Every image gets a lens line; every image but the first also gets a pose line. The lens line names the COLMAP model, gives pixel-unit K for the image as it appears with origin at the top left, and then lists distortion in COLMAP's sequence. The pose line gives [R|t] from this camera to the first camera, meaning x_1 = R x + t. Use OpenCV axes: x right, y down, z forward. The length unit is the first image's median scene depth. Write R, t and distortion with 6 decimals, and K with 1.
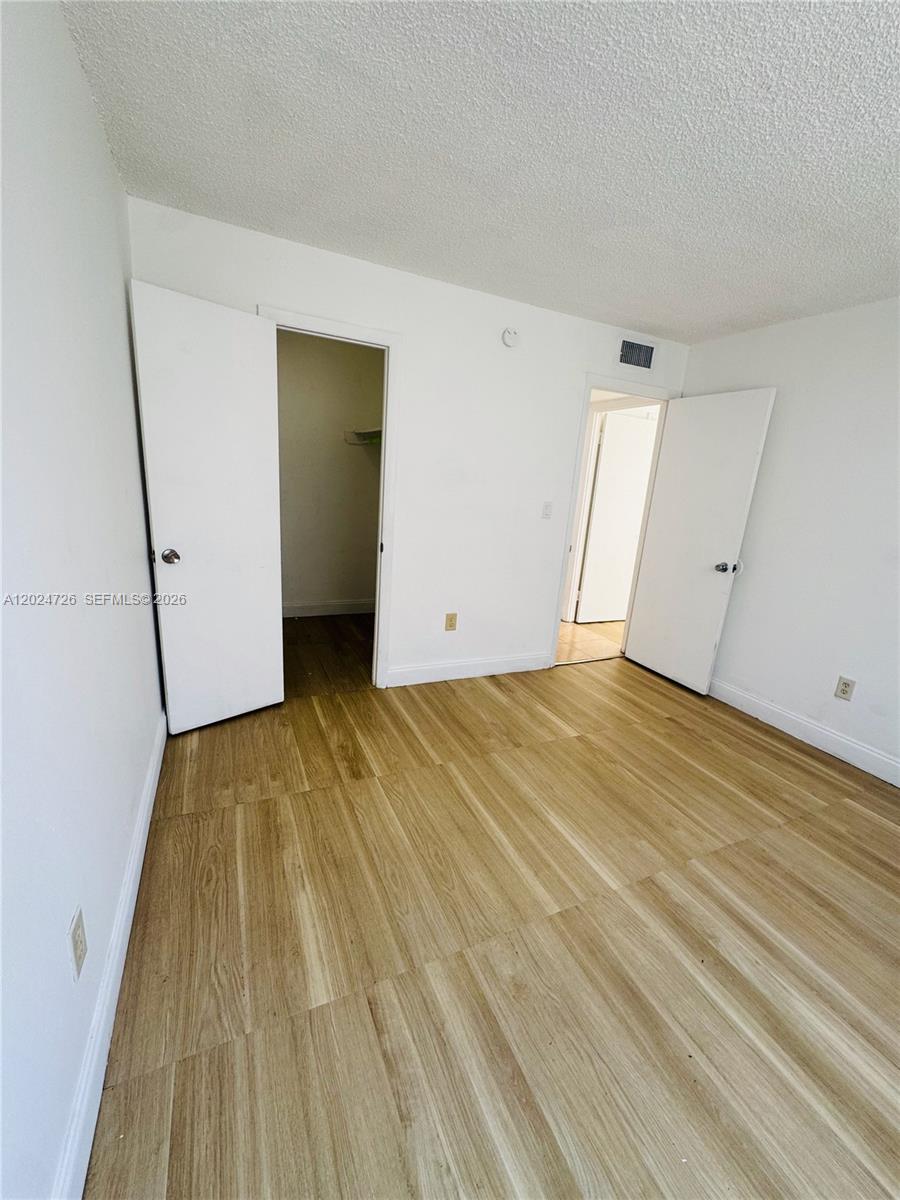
lens RADIAL K [[484.0, 0, 451.5], [0, 484.0, 600.1], [0, 0, 1]] dist [-0.002310, 0.000573]
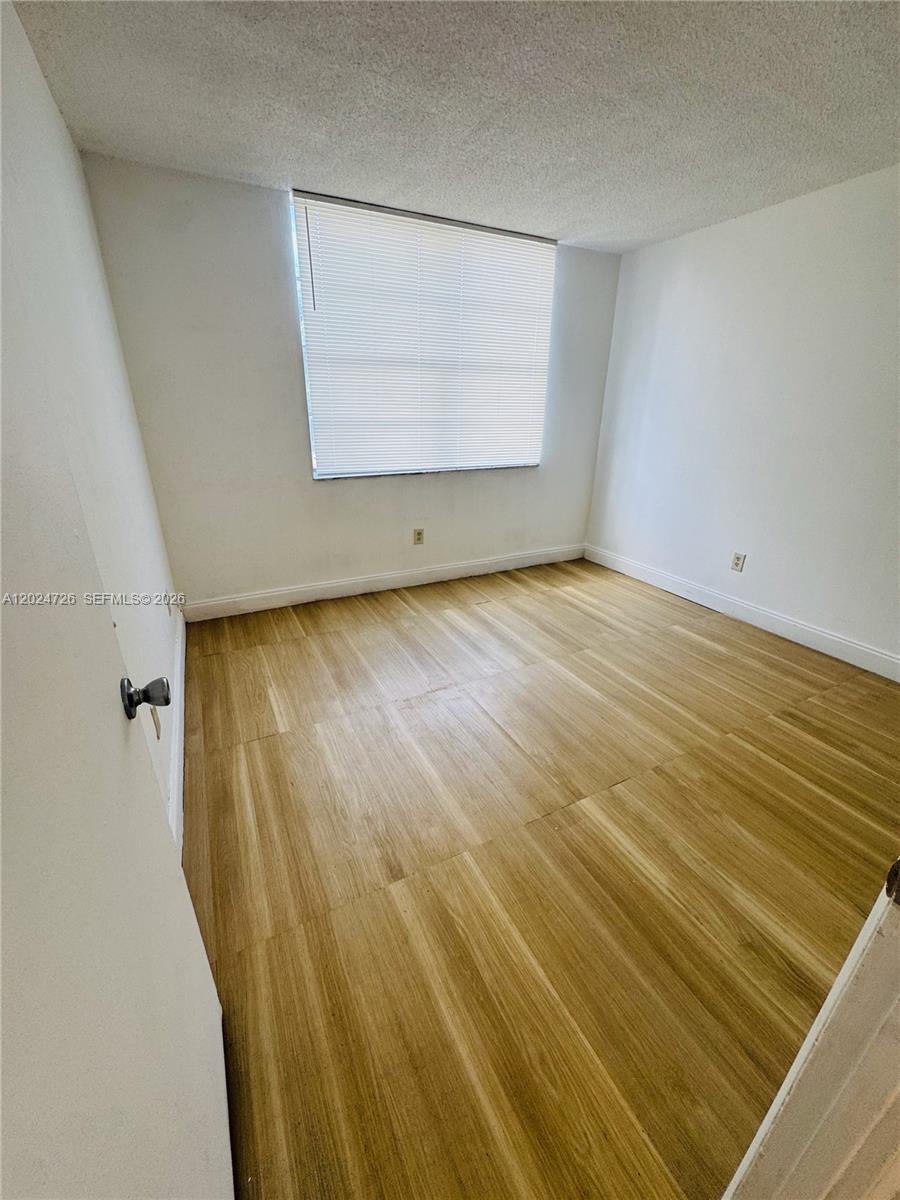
lens RADIAL K [[484.0, 0, 450.8], [0, 484.0, 601.2], [0, 0, 1]] dist [-0.002310, 0.000573]
pose [[-0.995475, -0.066283, -0.068093, 0.577251], [-0.093853, 0.798077, 0.595201, -0.355482], [0.014891, 0.598899, -0.800686, 1.579124]]
